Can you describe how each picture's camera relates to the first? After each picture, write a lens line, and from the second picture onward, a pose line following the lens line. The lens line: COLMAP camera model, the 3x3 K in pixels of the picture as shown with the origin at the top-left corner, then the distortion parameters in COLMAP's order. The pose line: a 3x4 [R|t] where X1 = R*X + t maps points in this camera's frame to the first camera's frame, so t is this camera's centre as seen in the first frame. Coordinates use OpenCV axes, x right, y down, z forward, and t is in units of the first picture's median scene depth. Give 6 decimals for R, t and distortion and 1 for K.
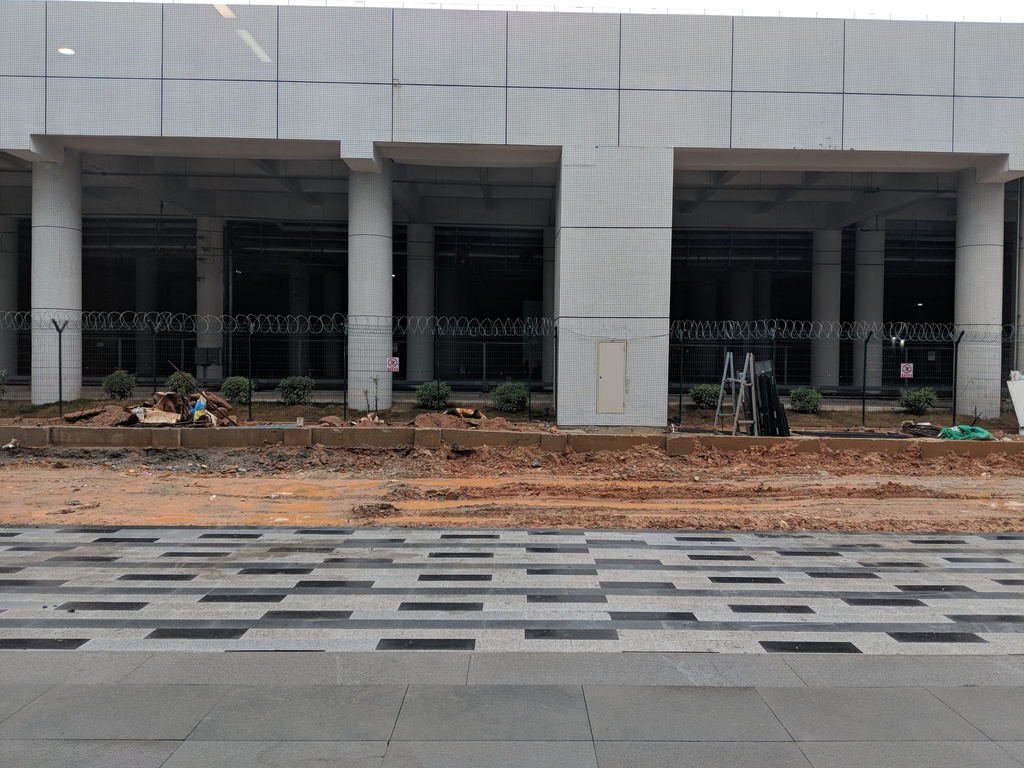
lens RADIAL K [[818.1, 0, 512.0], [0, 818.1, 384.0], [0, 0, 1]] dist [-0.014023, -0.005419]
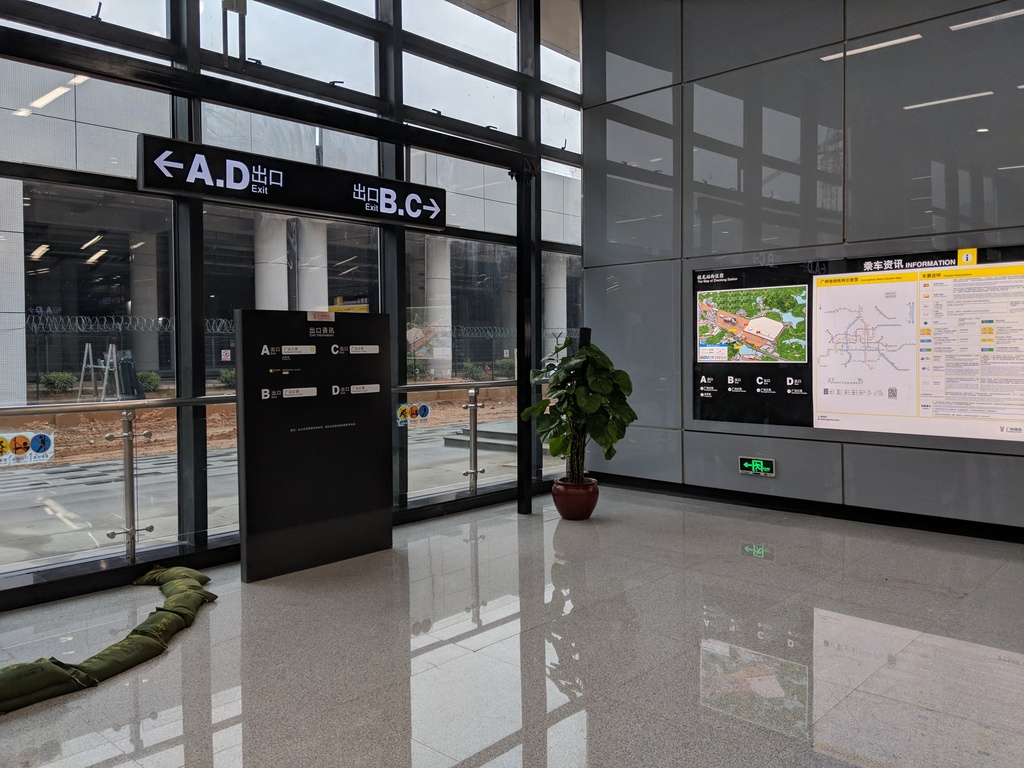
lens RADIAL K [[791.5, 0, 470.2], [0, 791.5, 381.6], [0, 0, 1]] dist [0.104784, -0.000347]
pose [[0.720002, -0.049744, 0.692187, -0.147685], [0.038457, 0.998755, 0.031773, 0.000681], [-0.692906, 0.003743, 0.721018, -0.228836]]
